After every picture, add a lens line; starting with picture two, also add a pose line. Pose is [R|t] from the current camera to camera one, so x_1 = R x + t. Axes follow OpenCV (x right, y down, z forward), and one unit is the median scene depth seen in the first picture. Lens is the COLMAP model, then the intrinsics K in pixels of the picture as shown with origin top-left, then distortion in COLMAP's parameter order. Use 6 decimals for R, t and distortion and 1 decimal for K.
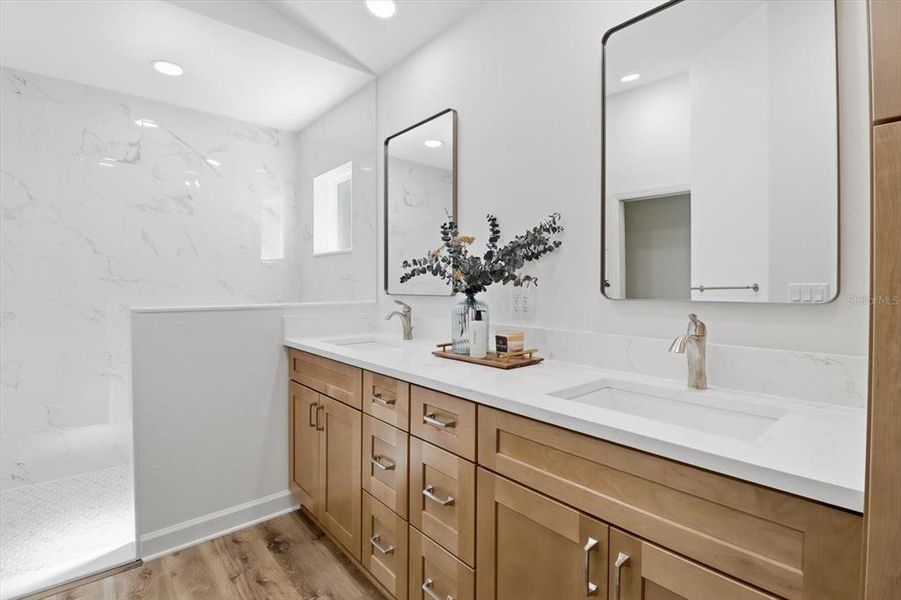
lens RADIAL K [[421.4, 0, 447.3], [0, 421.4, 282.8], [0, 0, 1]] dist [-0.001238, -0.012775]
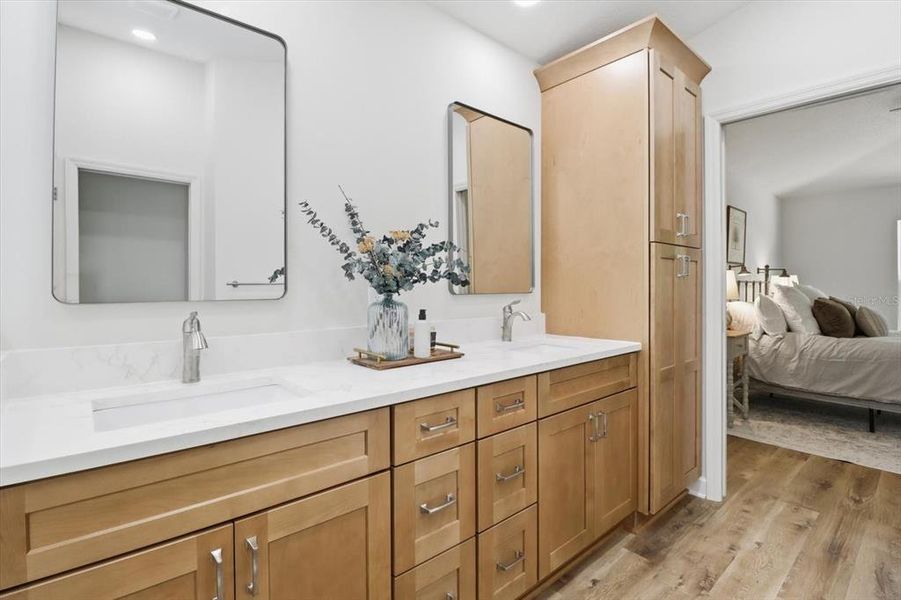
lens RADIAL K [[421.4, 0, 447.3], [0, 421.4, 282.8], [0, 0, 1]] dist [-0.001238, -0.012775]
pose [[0.019896, -0.008328, 0.999767, -0.838393], [-0.007883, 0.999933, 0.008486, -0.005683], [-0.999771, -0.008050, 0.019829, 0.842081]]
